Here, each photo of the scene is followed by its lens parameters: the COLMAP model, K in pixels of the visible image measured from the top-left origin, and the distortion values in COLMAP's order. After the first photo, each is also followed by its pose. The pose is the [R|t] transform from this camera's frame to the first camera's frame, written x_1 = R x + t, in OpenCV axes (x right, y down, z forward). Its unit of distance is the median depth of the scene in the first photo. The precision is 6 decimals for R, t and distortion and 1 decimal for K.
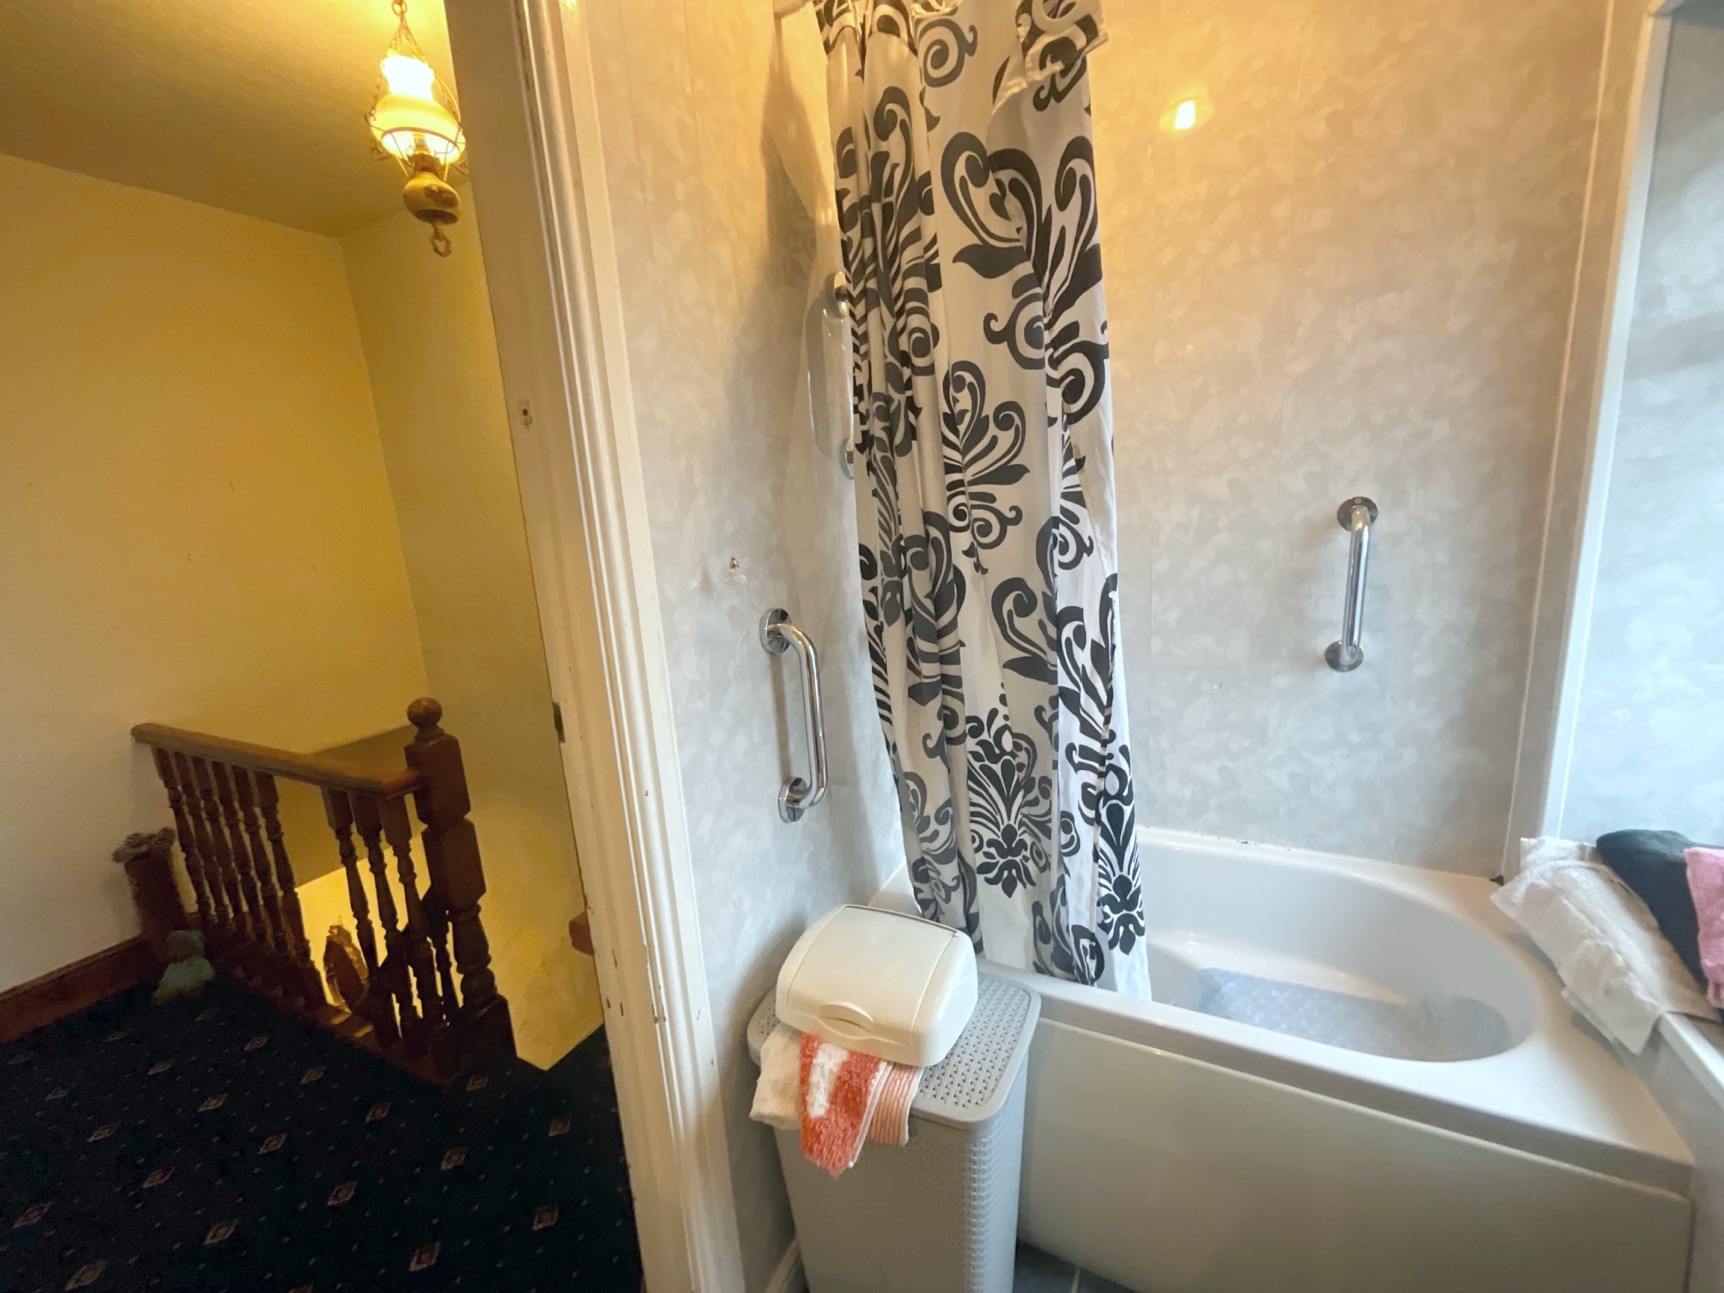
lens RADIAL K [[698.0, 0, 862.0], [0, 698.0, 646.5], [0, 0, 1]] dist [-0.002626, 0.000163]
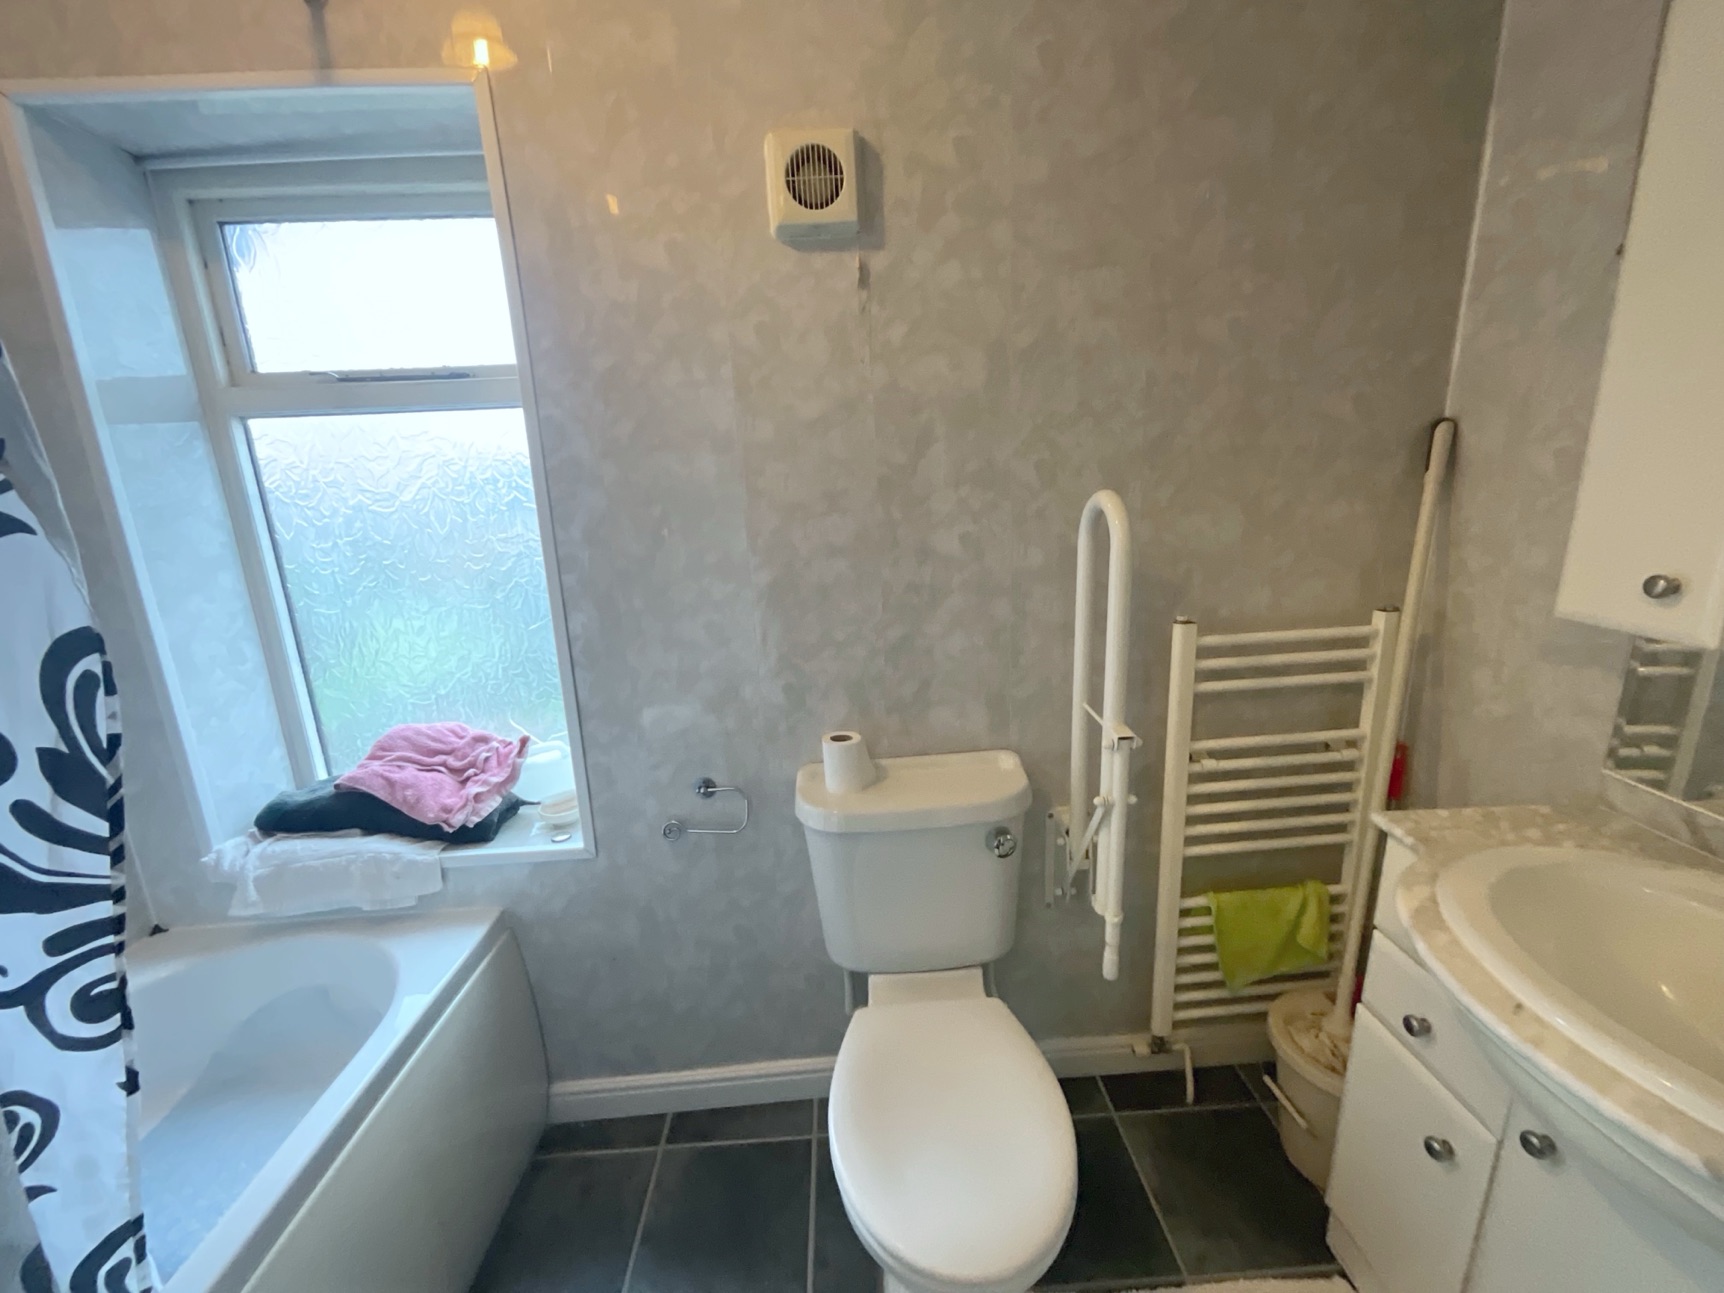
lens RADIAL K [[698.0, 0, 862.0], [0, 698.0, 646.5], [0, 0, 1]] dist [-0.002626, 0.000163]
pose [[-0.491581, -0.117707, 0.862840, -0.496287], [0.238902, 0.934580, 0.263601, -0.077311], [-0.837421, 0.335715, -0.431301, 0.606848]]
